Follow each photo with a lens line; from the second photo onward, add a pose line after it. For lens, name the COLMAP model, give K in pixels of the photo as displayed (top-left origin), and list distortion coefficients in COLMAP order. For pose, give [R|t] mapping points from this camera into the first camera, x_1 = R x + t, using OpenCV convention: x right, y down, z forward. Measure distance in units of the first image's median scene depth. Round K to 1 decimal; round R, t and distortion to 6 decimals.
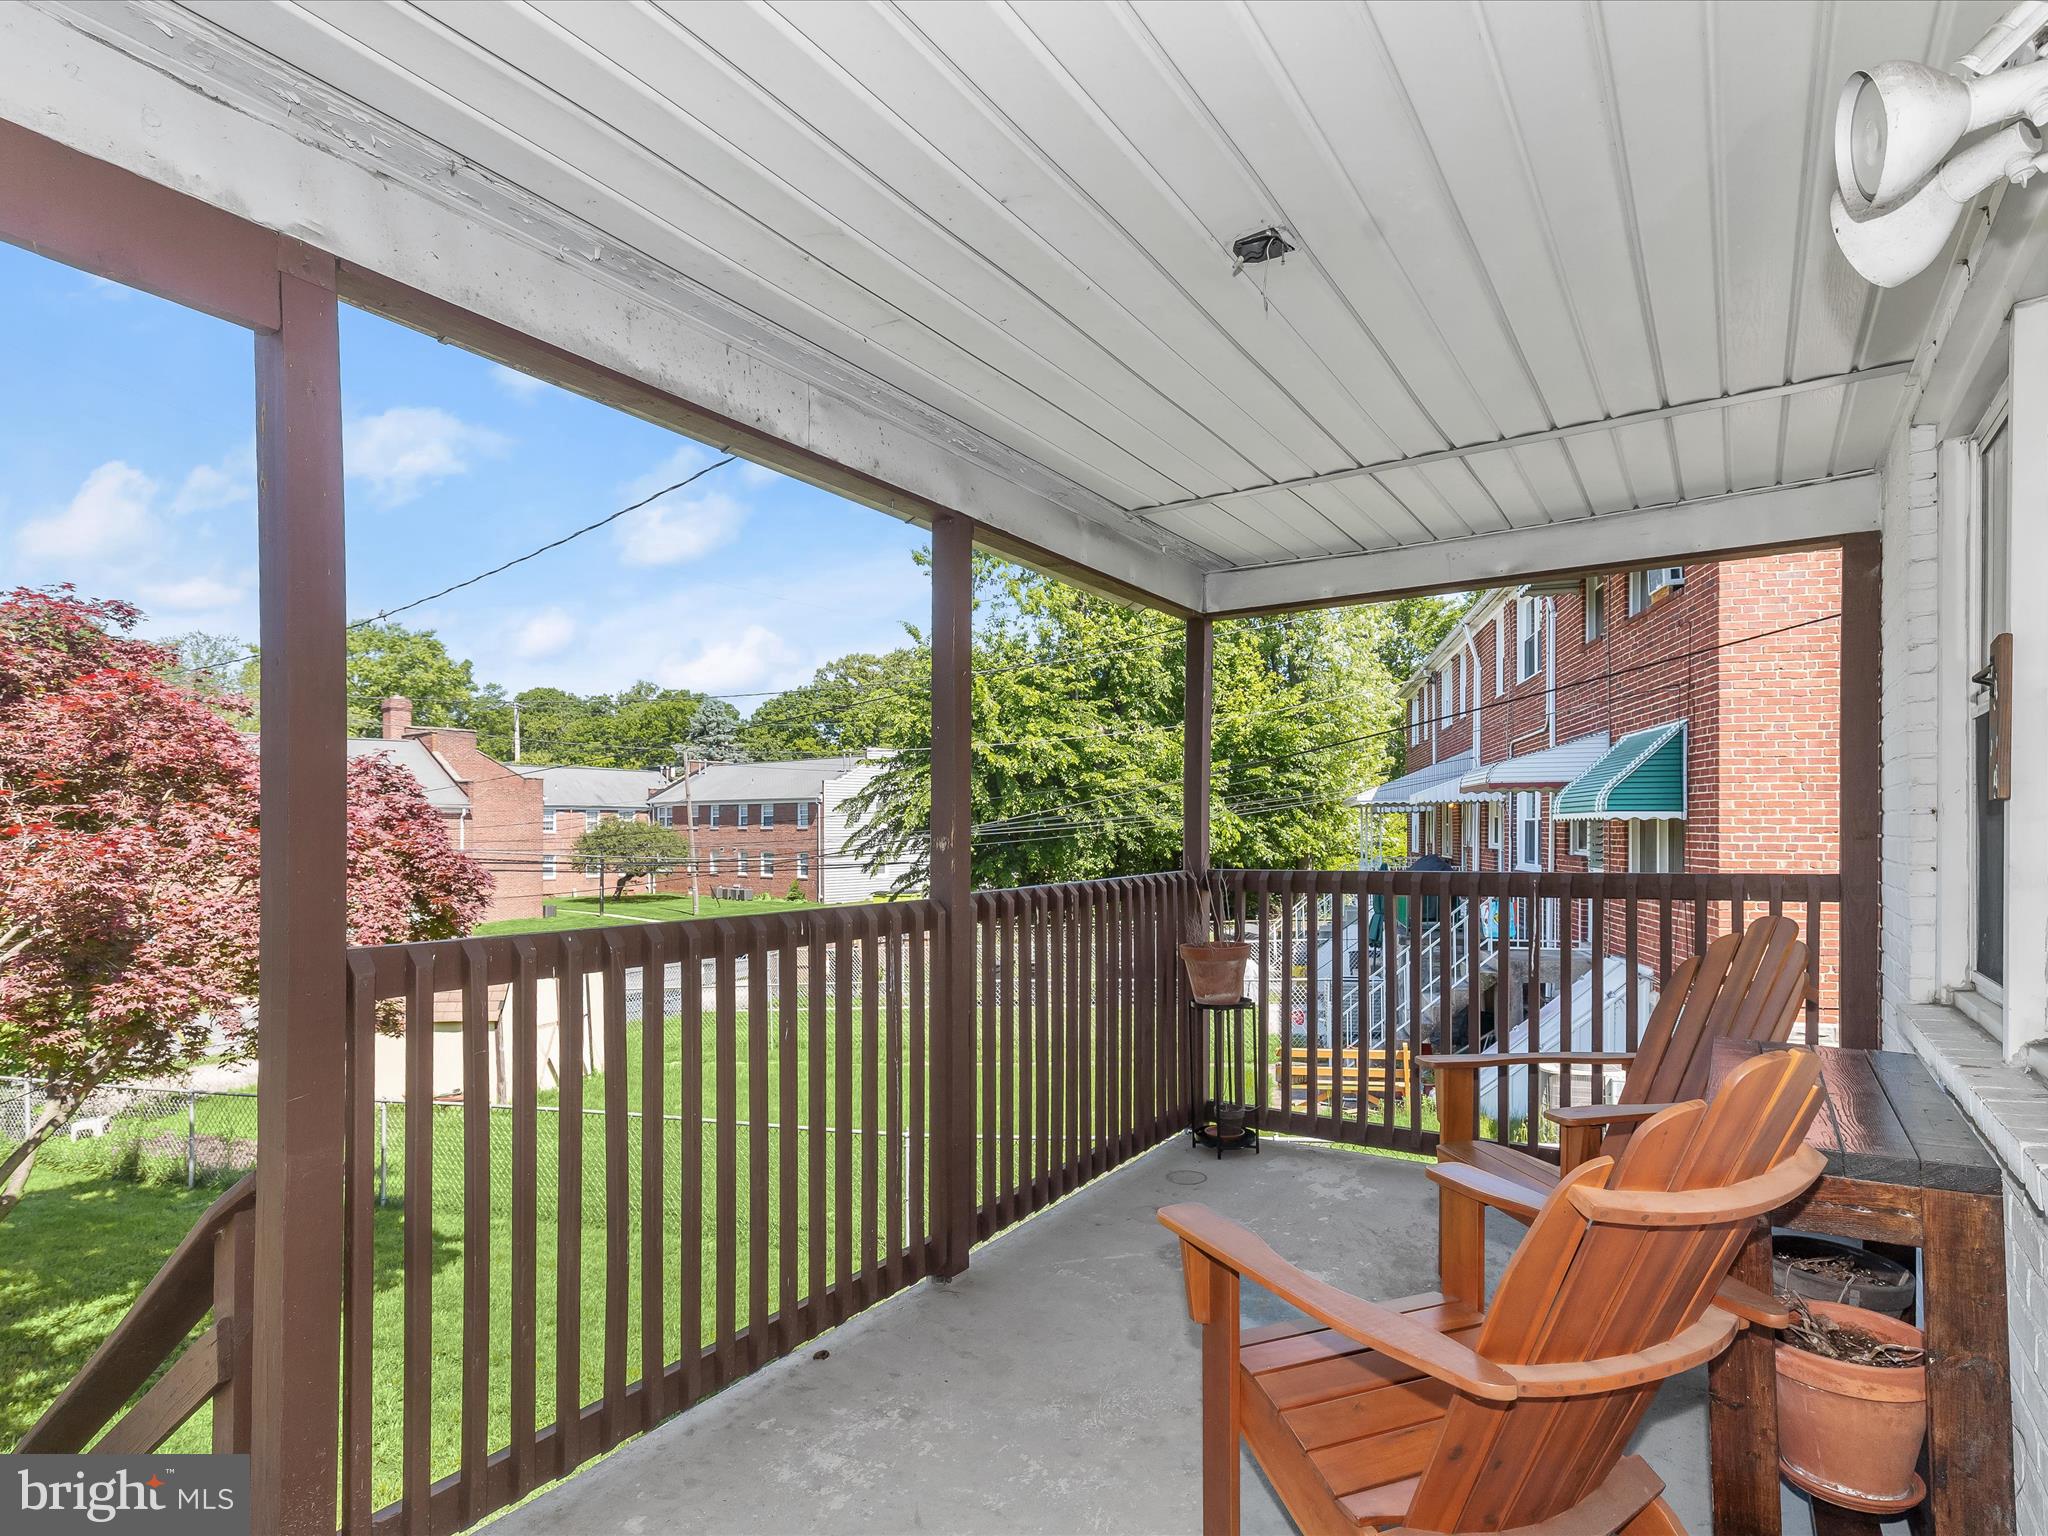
lens RADIAL K [[1077.2, 0, 1021.8], [0, 1077.2, 828.8], [0, 0, 1]] dist [0.000645, 0.000037]
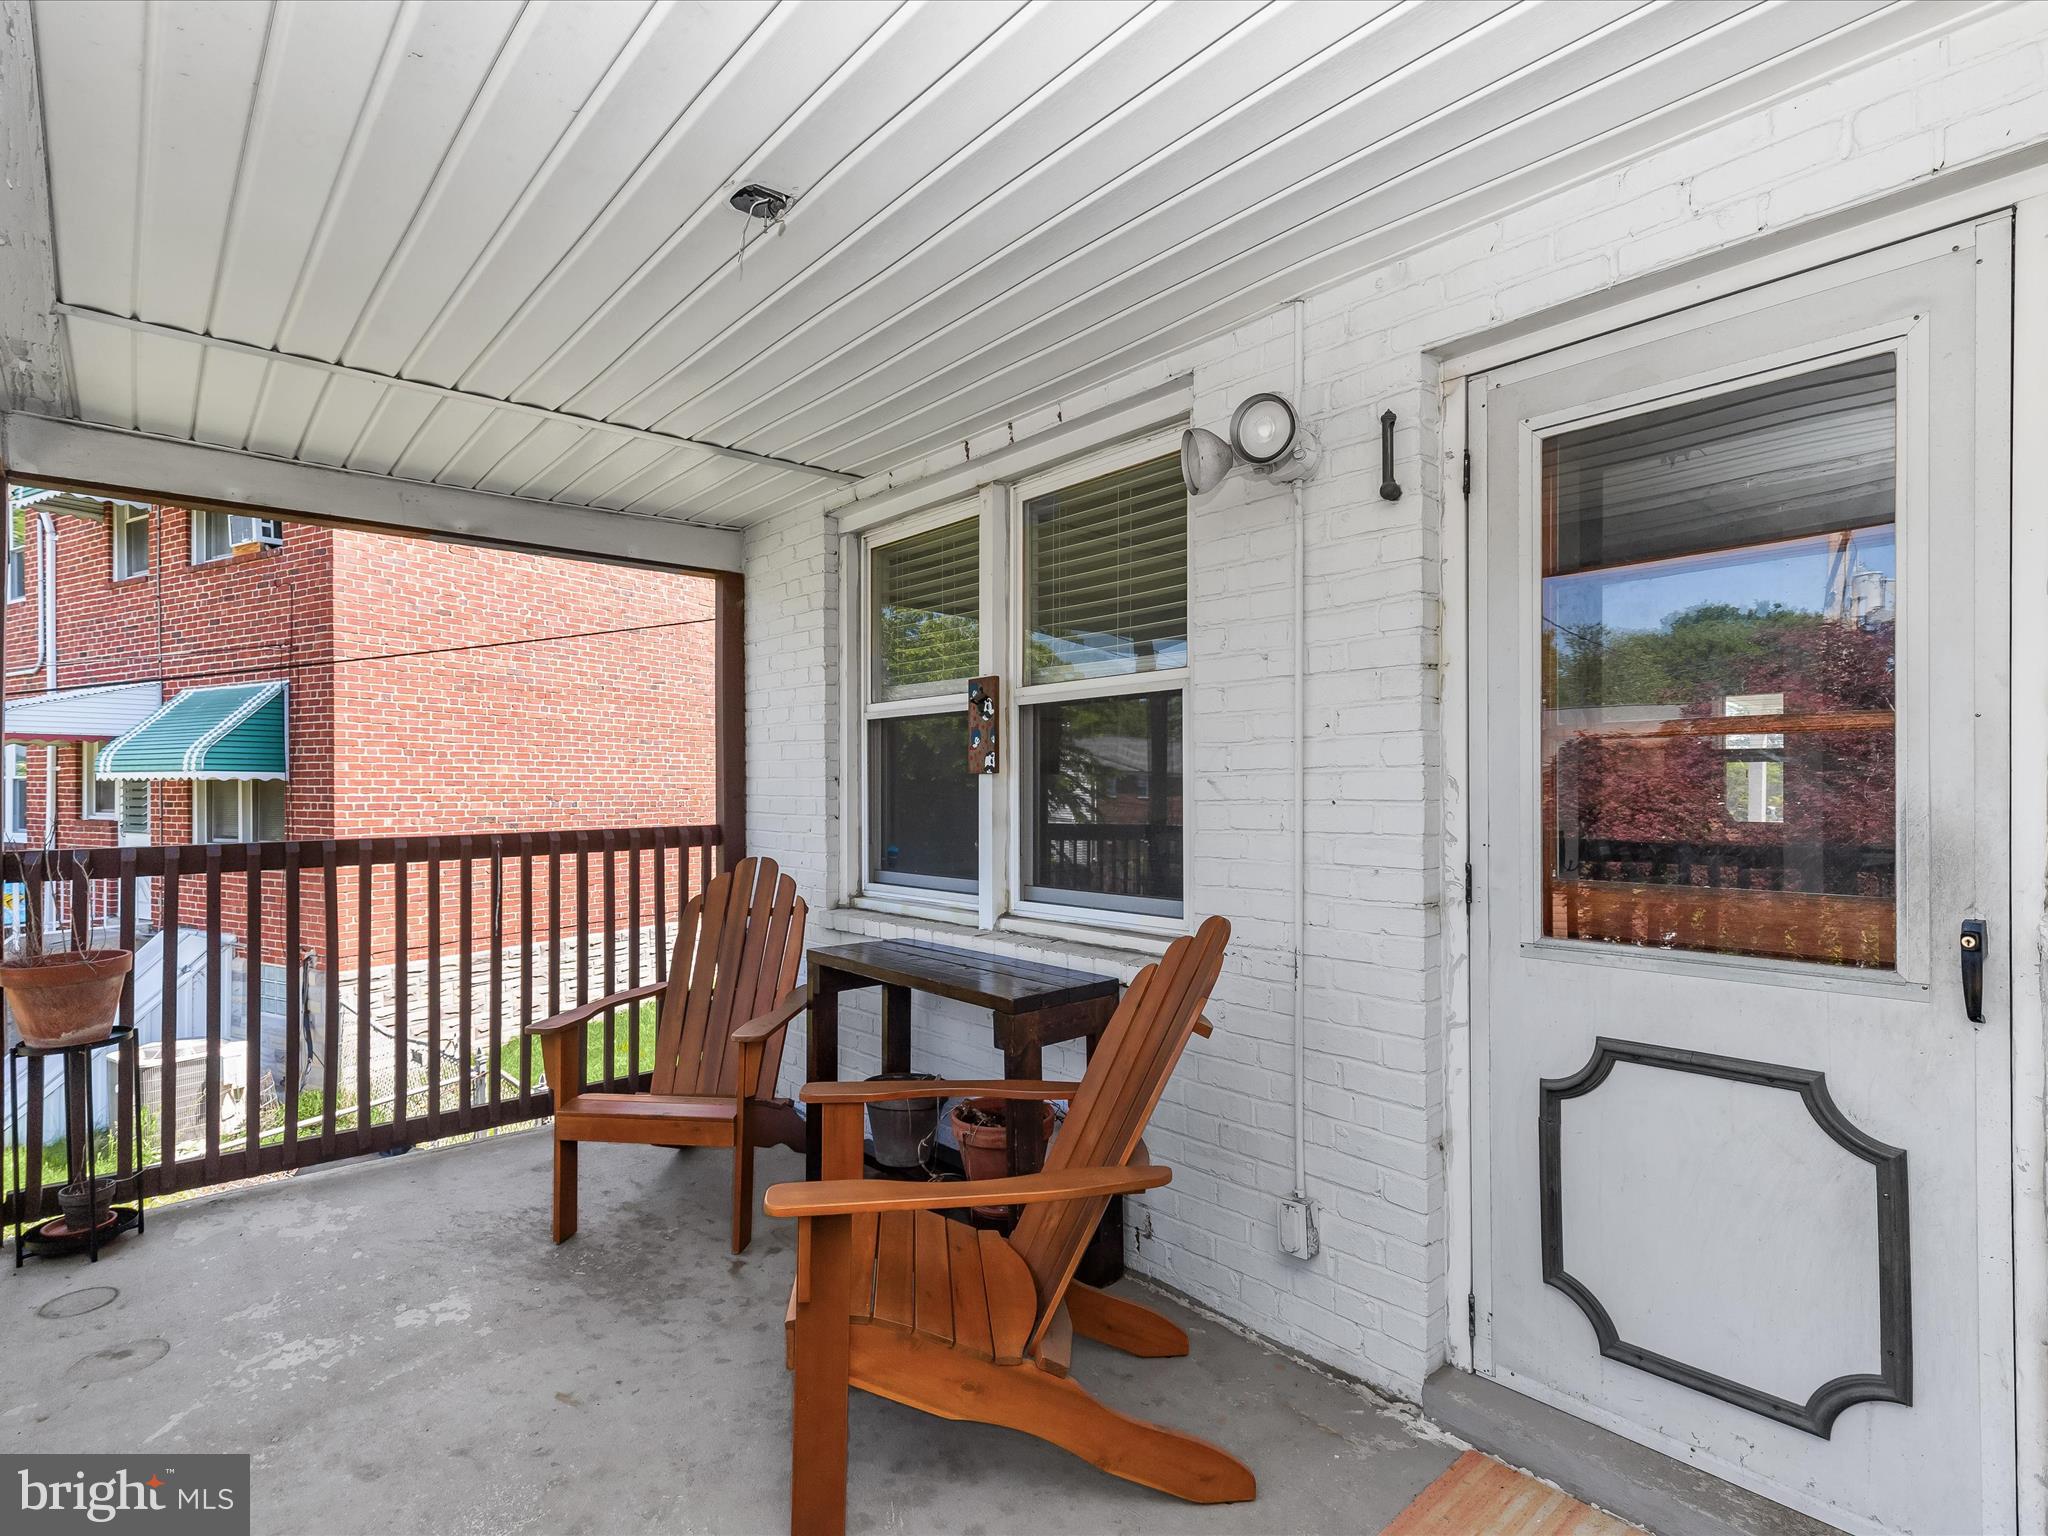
lens RADIAL K [[1036.1, 0, 983.3], [0, 1036.1, 779.5], [0, 0, 1]] dist [0.001885, 0.000456]
pose [[0.291044, 0.010502, 0.956652, -0.128649], [-0.000953, 0.999942, -0.010687, 0.000302], [-0.956709, 0.002199, 0.291037, 0.108919]]
